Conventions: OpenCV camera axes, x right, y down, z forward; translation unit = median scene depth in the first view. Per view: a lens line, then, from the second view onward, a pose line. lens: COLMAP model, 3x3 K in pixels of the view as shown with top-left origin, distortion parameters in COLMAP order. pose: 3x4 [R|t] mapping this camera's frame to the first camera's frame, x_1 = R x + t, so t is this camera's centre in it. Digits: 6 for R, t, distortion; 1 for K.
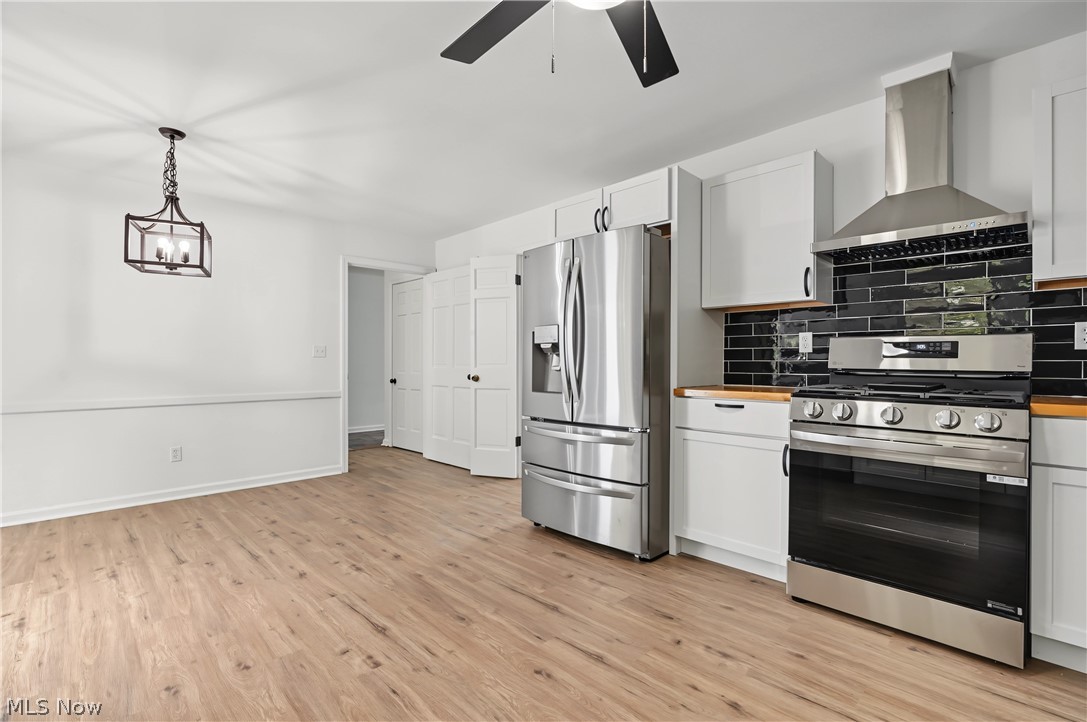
lens RADIAL K [[495.8, 0, 544.9], [0, 495.8, 357.9], [0, 0, 1]] dist [-0.014220, 0.005414]
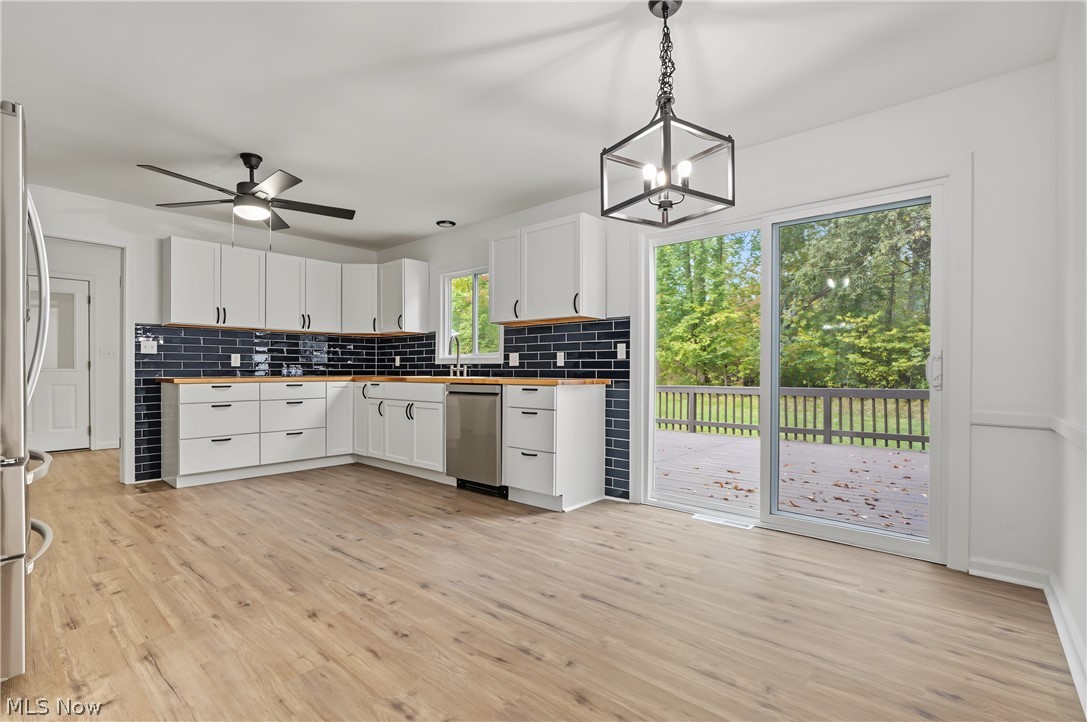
lens RADIAL K [[495.8, 0, 544.6], [0, 495.8, 368.2], [0, 0, 1]] dist [-0.014220, 0.005414]
pose [[-0.997038, -0.002658, -0.076867, -0.665300], [-0.001573, 0.999898, -0.014177, 0.051060], [0.076897, -0.014014, -0.996941, 2.004292]]
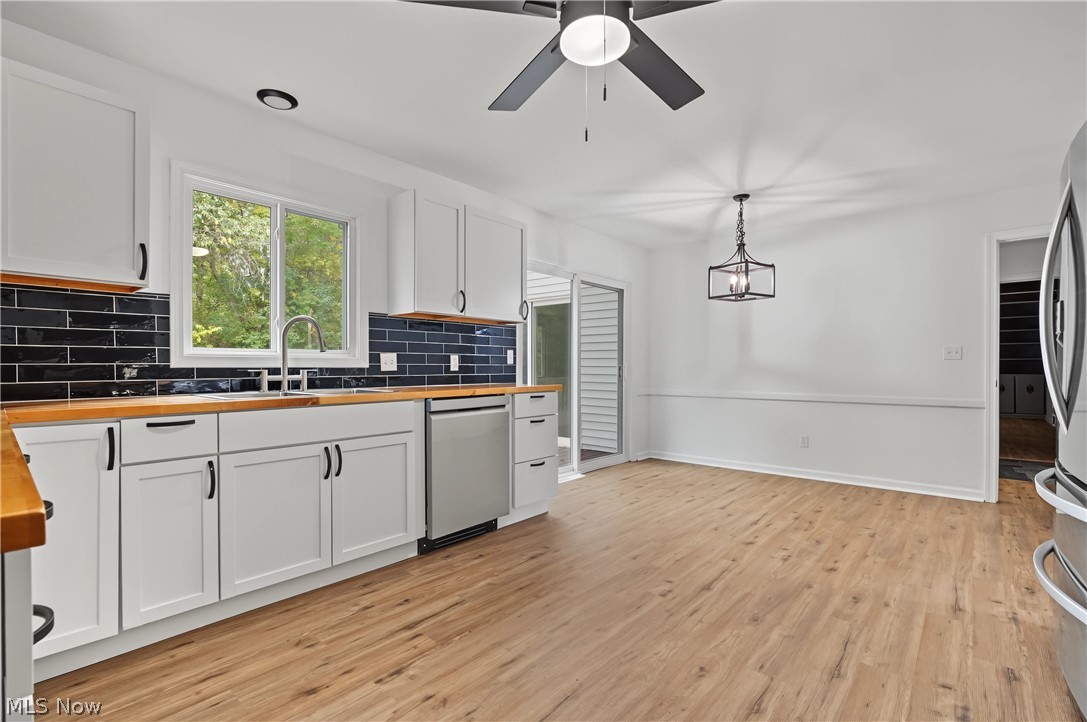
lens RADIAL K [[495.8, 0, 539.4], [0, 495.8, 368.4], [0, 0, 1]] dist [-0.014220, 0.005414]
pose [[0.071628, 0.004895, -0.997419, 0.690893], [0.007923, 0.999954, 0.005476, 0.004567], [0.997400, -0.008295, 0.071586, 0.422007]]
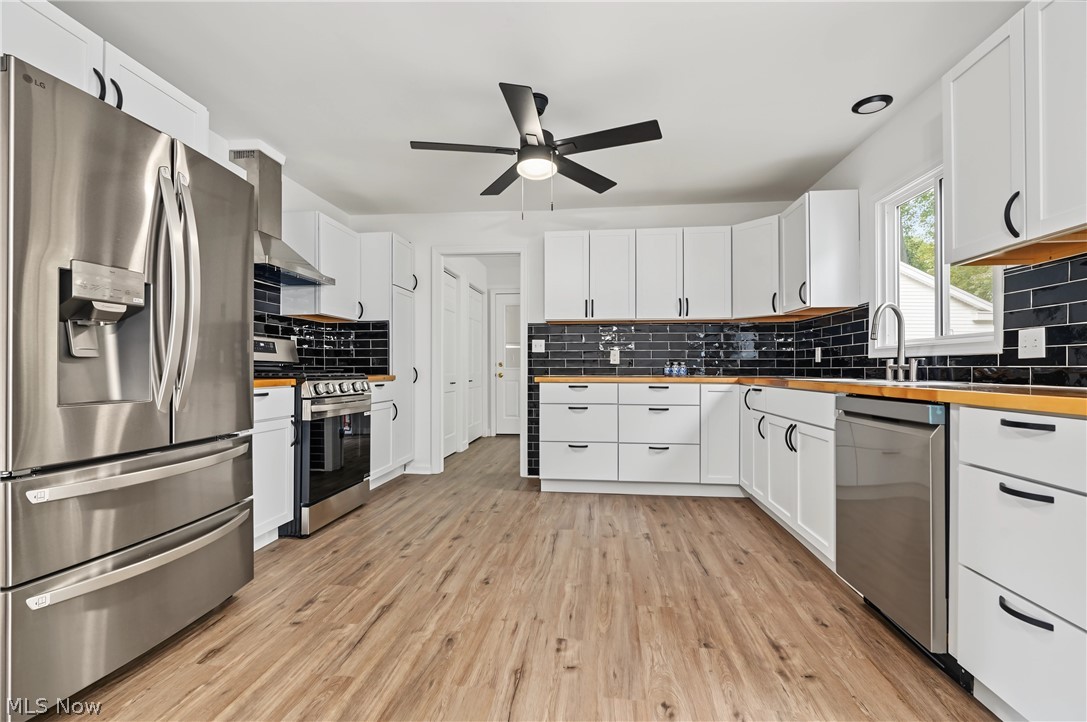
lens RADIAL K [[495.8, 0, 543.8], [0, 495.8, 363.9], [0, 0, 1]] dist [-0.014220, 0.005414]
pose [[-0.627779, 0.004666, 0.778378, -0.817945], [-0.009432, 0.999863, -0.013600, 0.043247], [-0.778335, -0.015879, -0.627649, 1.224898]]
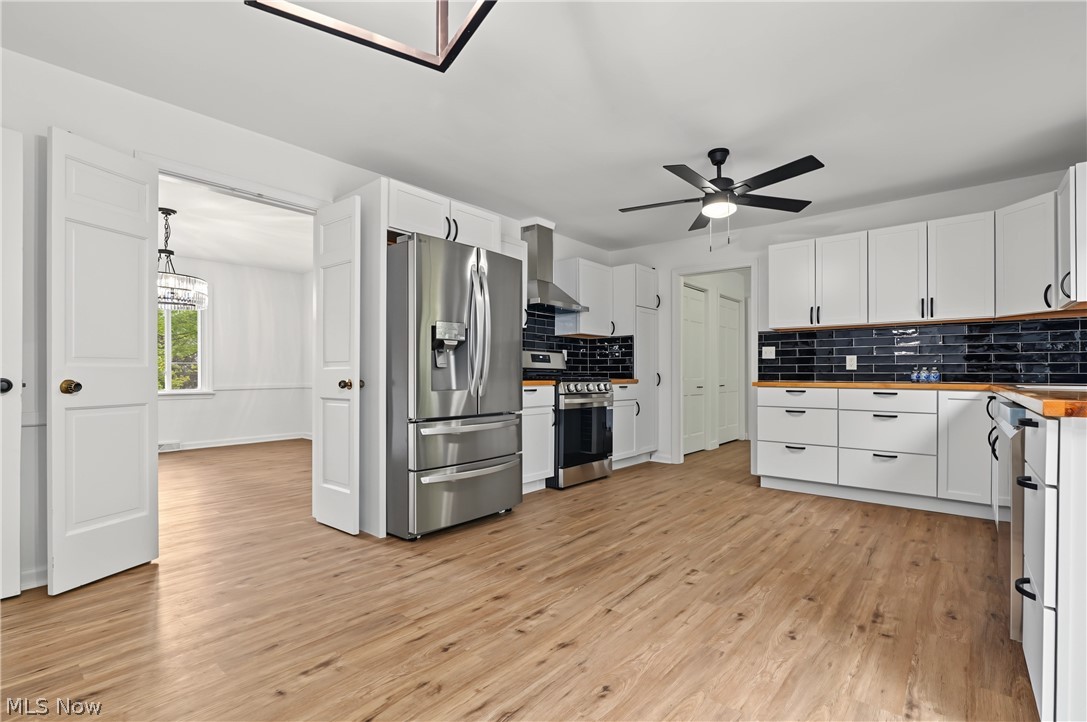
lens RADIAL K [[495.8, 0, 542.5], [0, 495.8, 375.5], [0, 0, 1]] dist [-0.014220, 0.005414]
pose [[-0.086041, -0.005858, 0.996274, -1.252588], [-0.011859, 0.999918, 0.004855, 0.042537], [-0.996221, -0.011397, -0.086103, 1.138697]]
